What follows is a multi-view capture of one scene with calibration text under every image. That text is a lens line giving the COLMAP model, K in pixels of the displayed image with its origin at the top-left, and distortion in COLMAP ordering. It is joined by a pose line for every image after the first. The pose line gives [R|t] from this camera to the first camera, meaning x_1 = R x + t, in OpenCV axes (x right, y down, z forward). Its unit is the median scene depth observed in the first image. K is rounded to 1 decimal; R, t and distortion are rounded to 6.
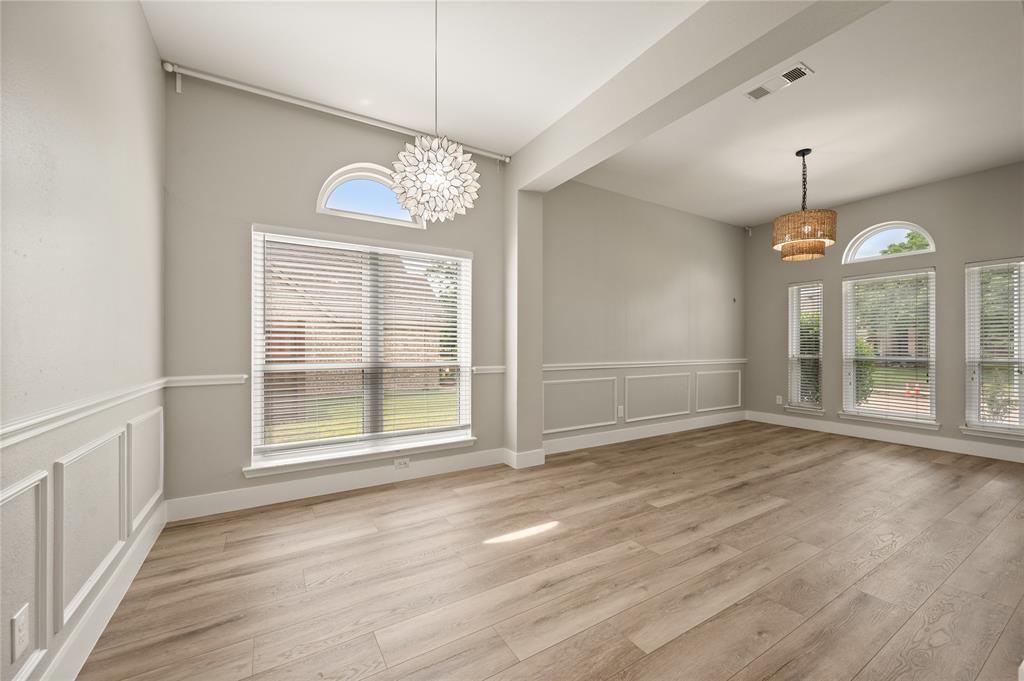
lens RADIAL K [[403.2, 0, 516.8], [0, 403.2, 346.1], [0, 0, 1]] dist [-0.001673, -0.000204]
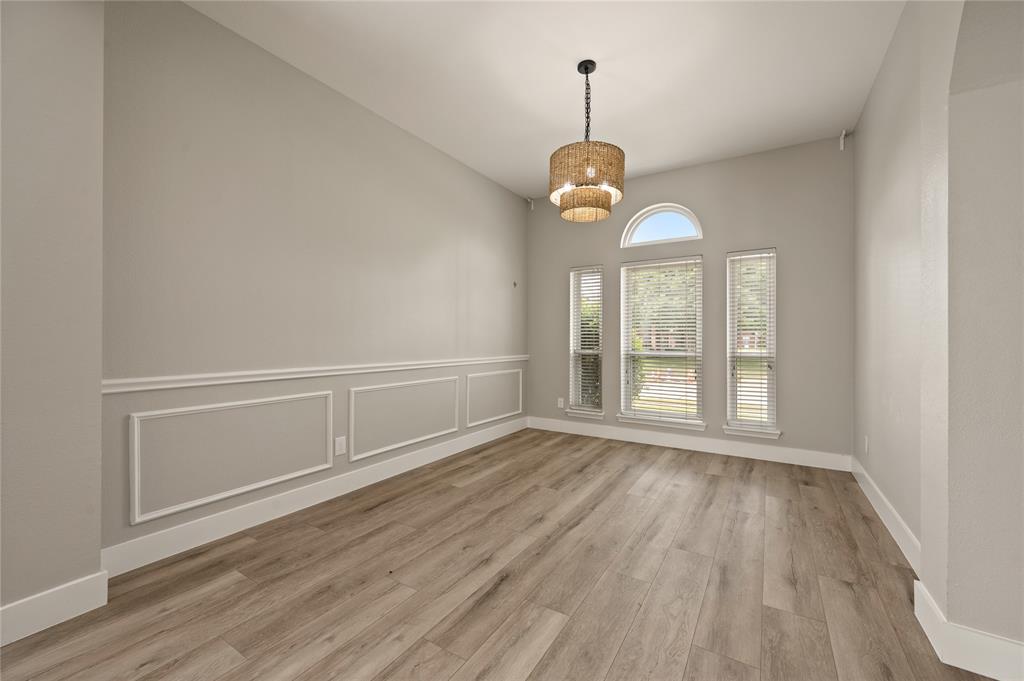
lens RADIAL K [[407.0, 0, 517.8], [0, 407.0, 341.6], [0, 0, 1]] dist [0.001612, 0.000038]
pose [[0.895376, -0.000530, 0.445311, 0.279629], [-0.001083, 0.999994, 0.003367, 0.000398], [-0.445310, -0.003497, 0.895369, 0.403481]]
